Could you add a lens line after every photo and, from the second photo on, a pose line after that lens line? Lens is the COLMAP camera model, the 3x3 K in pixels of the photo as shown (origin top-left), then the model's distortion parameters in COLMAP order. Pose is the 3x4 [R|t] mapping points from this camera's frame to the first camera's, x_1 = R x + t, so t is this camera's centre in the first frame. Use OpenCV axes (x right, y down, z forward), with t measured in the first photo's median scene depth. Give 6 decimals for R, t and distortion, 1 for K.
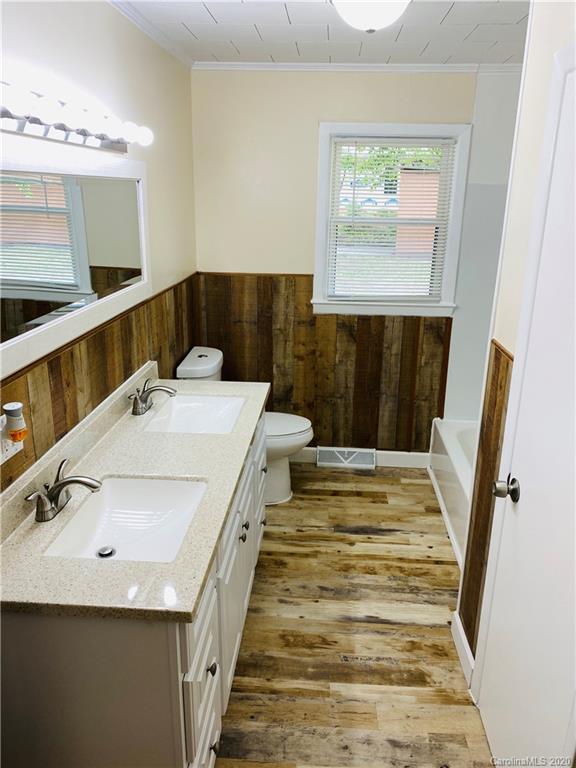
lens RADIAL K [[587.8, 0, 289.0], [0, 587.8, 380.3], [0, 0, 1]] dist [0.015538, -0.008851]
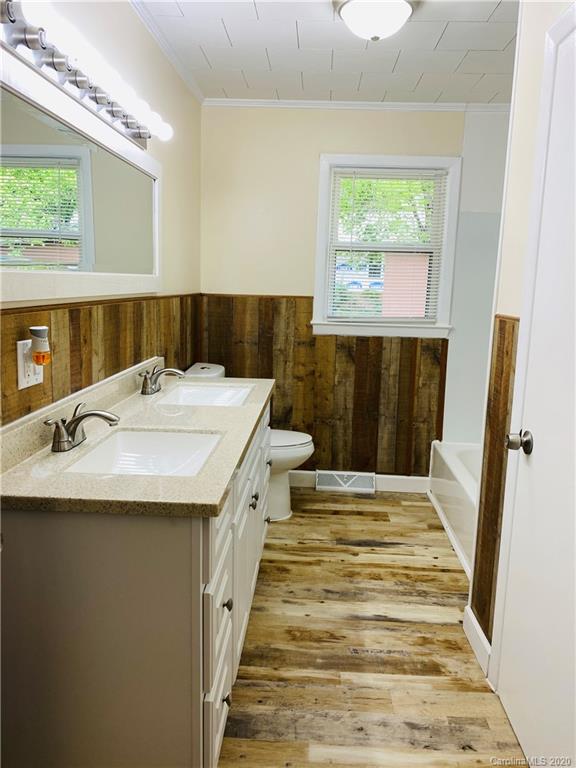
lens RADIAL K [[587.8, 0, 287.8], [0, 587.8, 378.7], [0, 0, 1]] dist [0.015538, -0.008851]
pose [[0.999748, 0.008994, 0.020591, -0.036722], [-0.006025, 0.990140, -0.139951, 0.168496], [-0.021647, 0.139791, 0.989944, -0.003137]]
